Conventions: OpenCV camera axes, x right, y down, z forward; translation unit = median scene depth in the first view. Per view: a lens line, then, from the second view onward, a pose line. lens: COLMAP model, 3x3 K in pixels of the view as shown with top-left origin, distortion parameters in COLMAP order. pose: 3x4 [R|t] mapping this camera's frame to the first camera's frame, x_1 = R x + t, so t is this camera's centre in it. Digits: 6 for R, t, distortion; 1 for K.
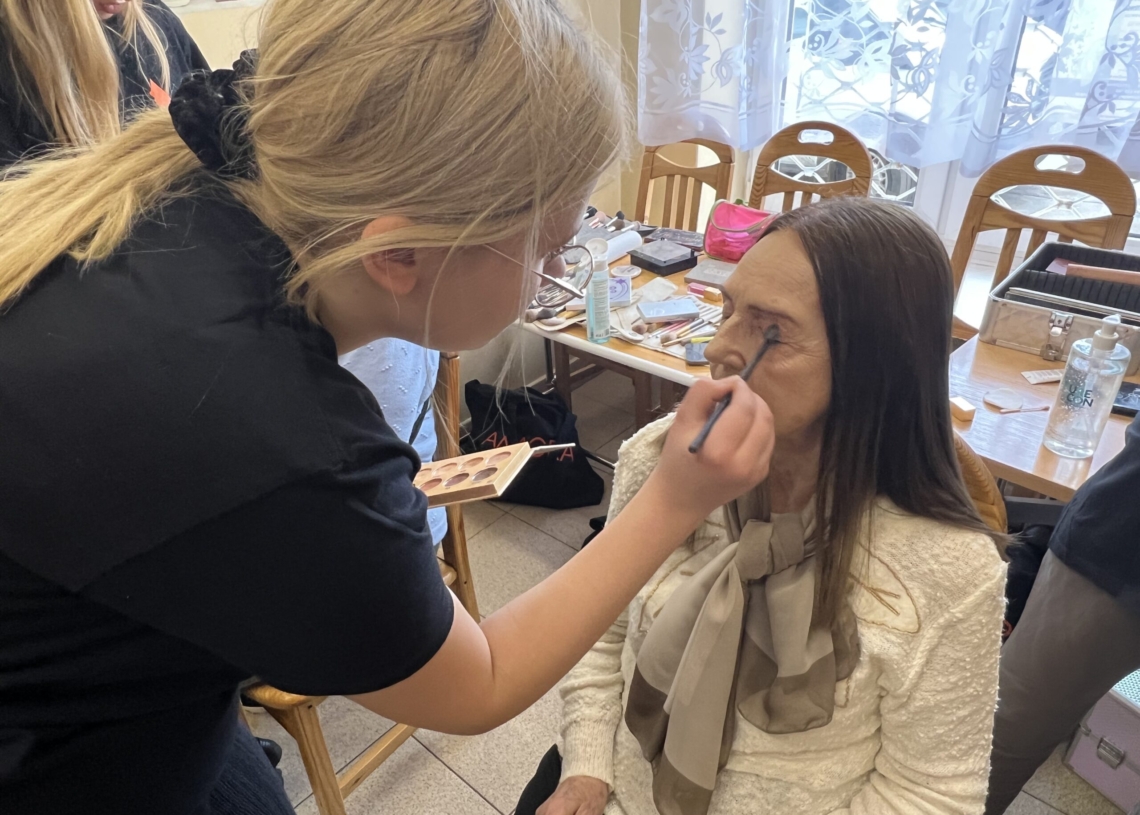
lens RADIAL K [[766.7, 0, 571.7], [0, 766.7, 445.6], [0, 0, 1]] dist [-0.004026, 0.004154]
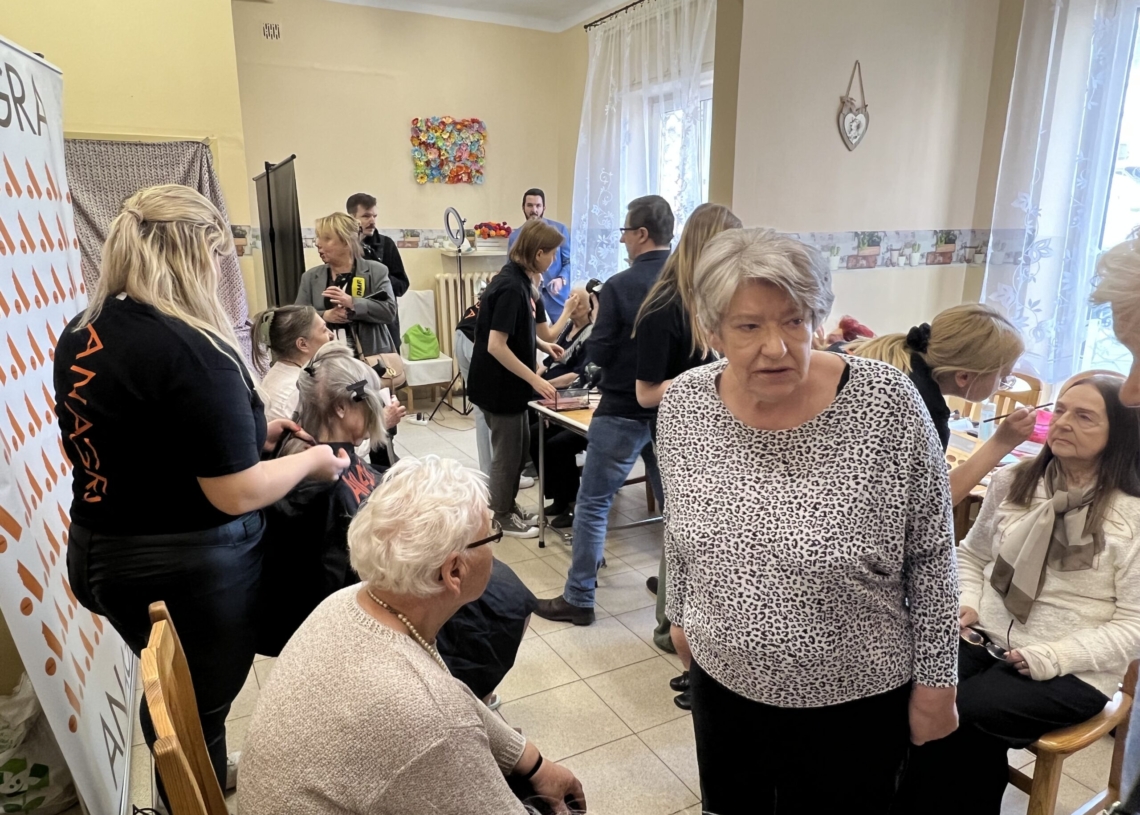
lens RADIAL K [[766.7, 0, 571.7], [0, 766.7, 445.6], [0, 0, 1]] dist [-0.004026, 0.004154]
pose [[0.938961, 0.133886, -0.316903, -0.517048], [-0.216151, 0.946232, -0.240675, 0.933572], [0.267640, 0.294484, 0.917414, -1.874357]]
